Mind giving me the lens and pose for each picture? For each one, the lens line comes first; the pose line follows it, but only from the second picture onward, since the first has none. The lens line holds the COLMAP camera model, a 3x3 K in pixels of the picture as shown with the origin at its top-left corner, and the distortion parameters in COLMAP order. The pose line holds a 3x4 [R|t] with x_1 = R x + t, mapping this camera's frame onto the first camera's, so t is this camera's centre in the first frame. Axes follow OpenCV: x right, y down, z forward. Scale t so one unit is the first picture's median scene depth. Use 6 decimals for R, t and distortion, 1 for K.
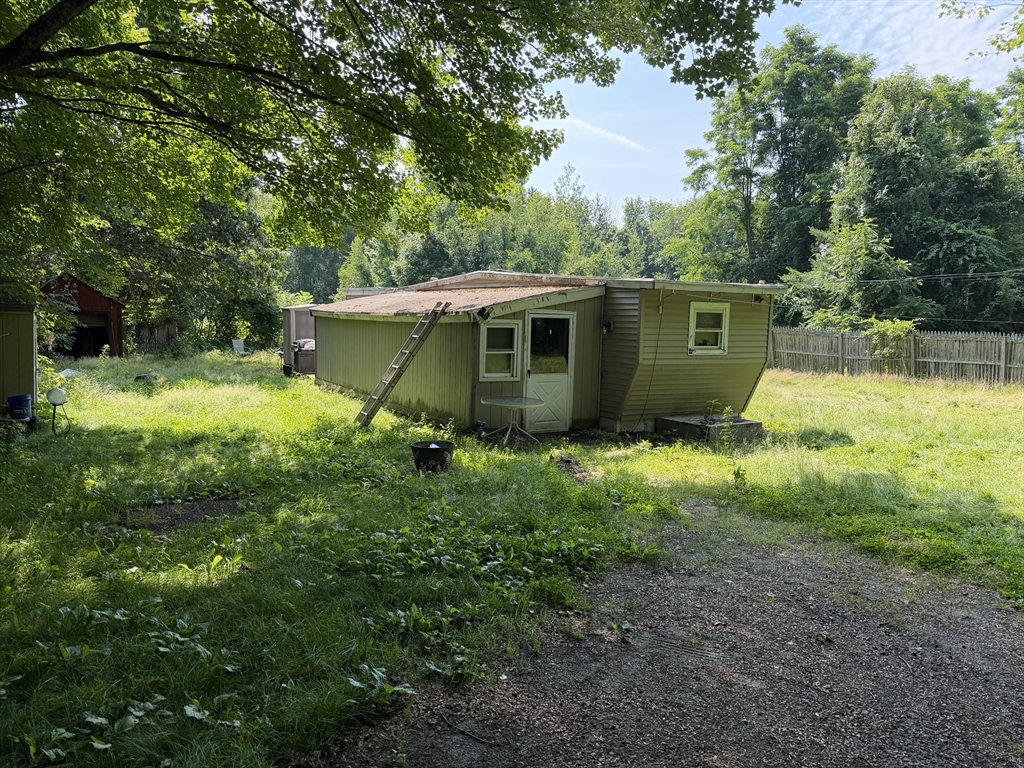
lens RADIAL K [[717.5, 0, 512.0], [0, 717.5, 384.0], [0, 0, 1]] dist [0.044535, -0.001852]
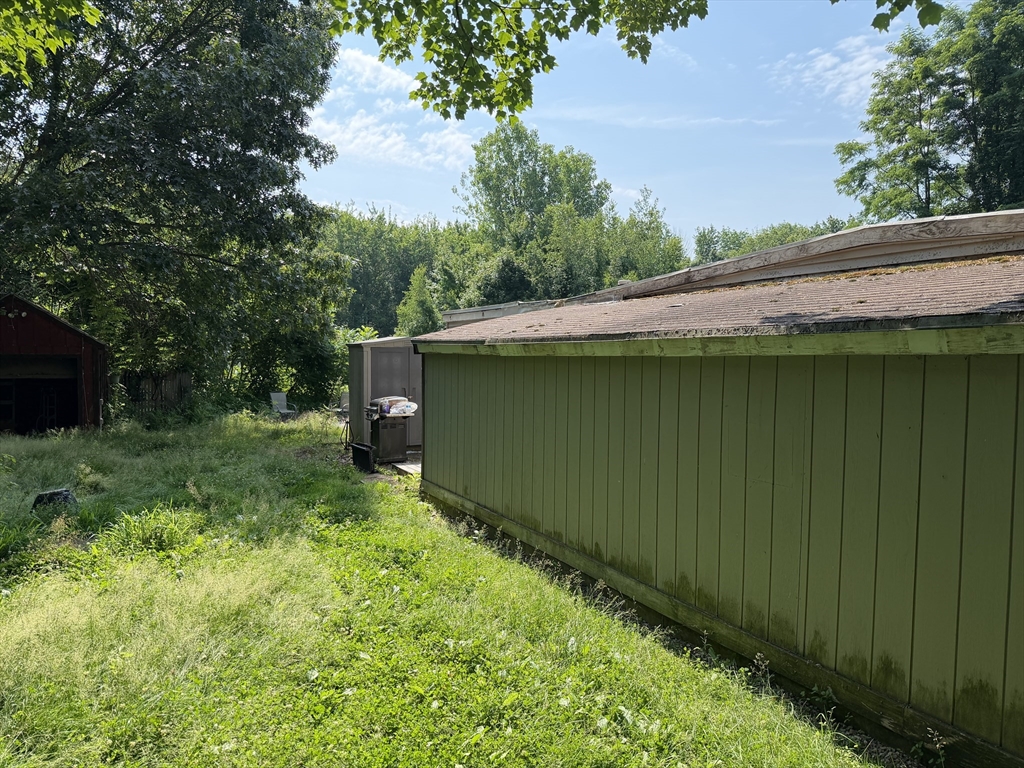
lens RADIAL K [[709.9, 0, 512.0], [0, 709.9, 384.0], [0, 0, 1]] dist [-0.003083, -0.001318]
pose [[0.998446, -0.013391, -0.054094, -0.103751], [0.010215, 0.998232, -0.058556, -0.024645], [0.054782, 0.057912, 0.996817, 0.291037]]
